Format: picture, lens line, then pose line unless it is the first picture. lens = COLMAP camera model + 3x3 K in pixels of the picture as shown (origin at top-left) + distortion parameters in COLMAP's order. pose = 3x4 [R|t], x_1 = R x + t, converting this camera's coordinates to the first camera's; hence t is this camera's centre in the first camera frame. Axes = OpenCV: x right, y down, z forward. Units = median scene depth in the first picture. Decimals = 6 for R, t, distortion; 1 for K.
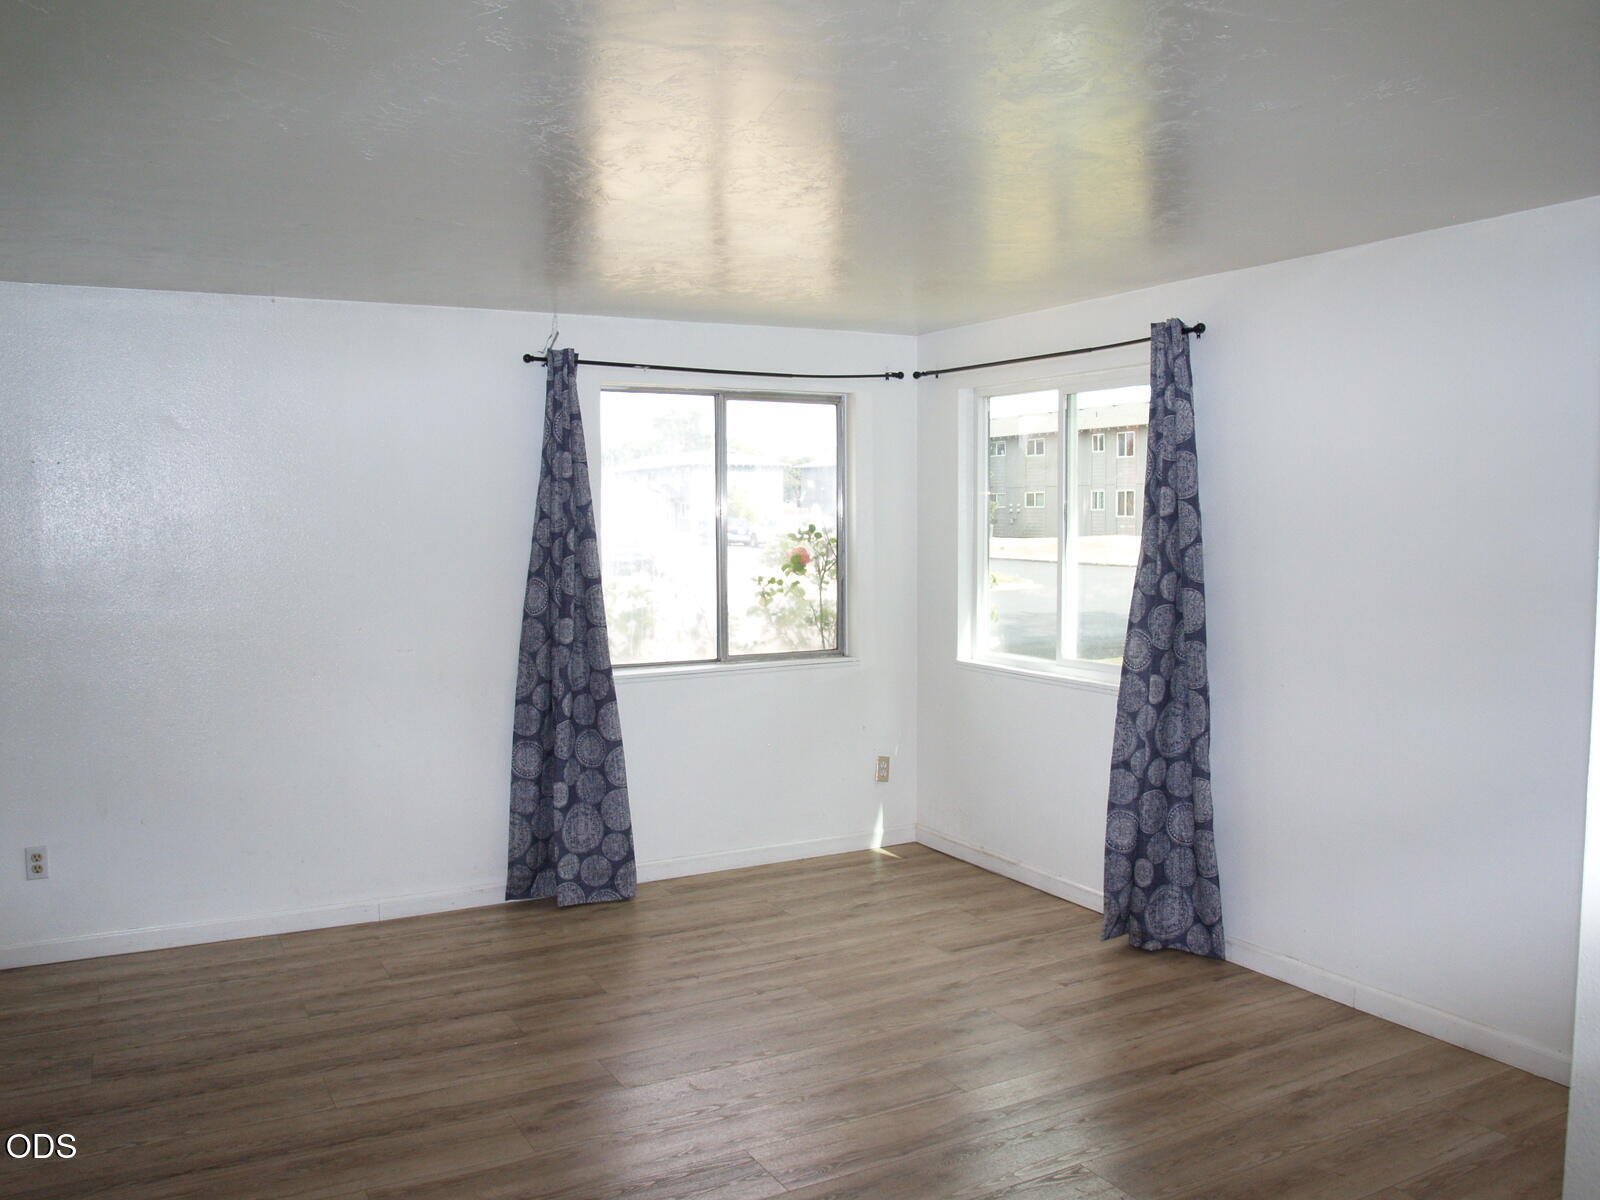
lens RADIAL K [[1341.4, 0, 798.8], [0, 1341.4, 600.2], [0, 0, 1]] dist [-0.009089, 0.000705]
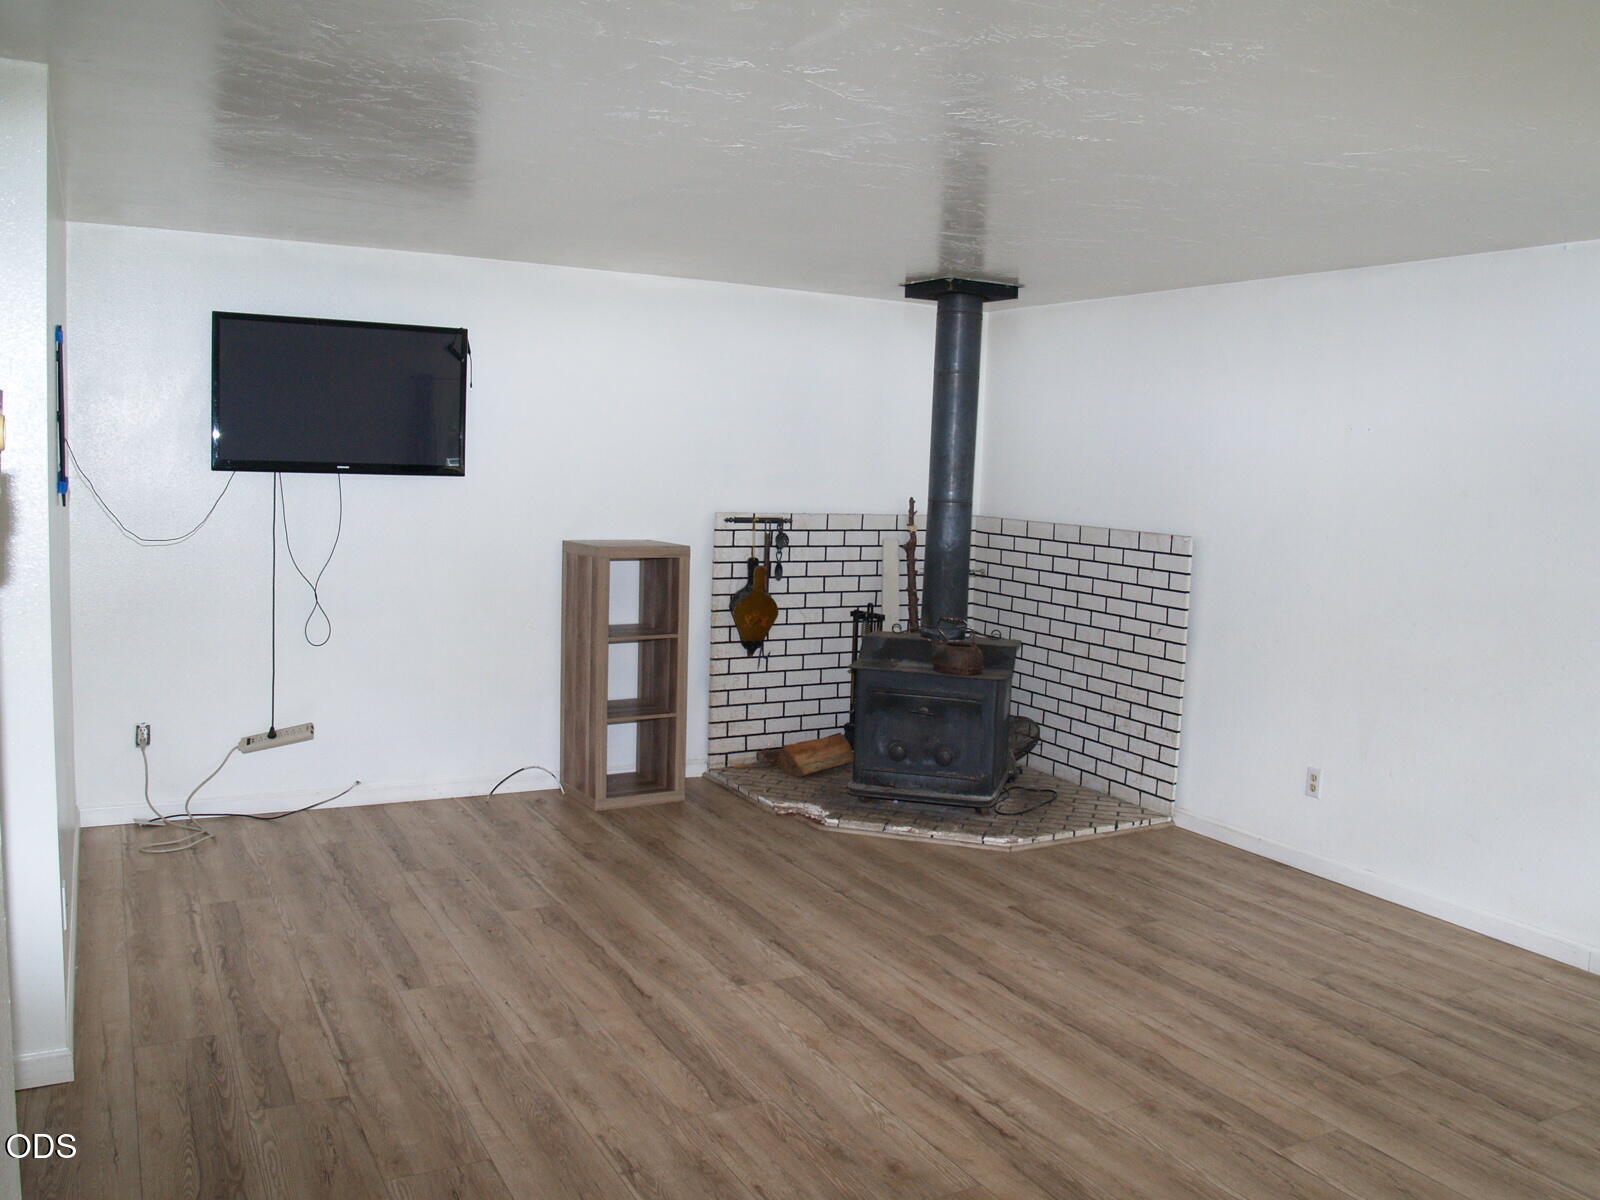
lens RADIAL K [[1341.4, 0, 799.3], [0, 1341.4, 599.8], [0, 0, 1]] dist [-0.009089, 0.000705]
pose [[0.012383, 0.095467, -0.995356, 0.559701], [-0.097671, 0.990787, 0.093814, -0.021182], [0.995142, 0.096055, 0.021593, 0.550935]]
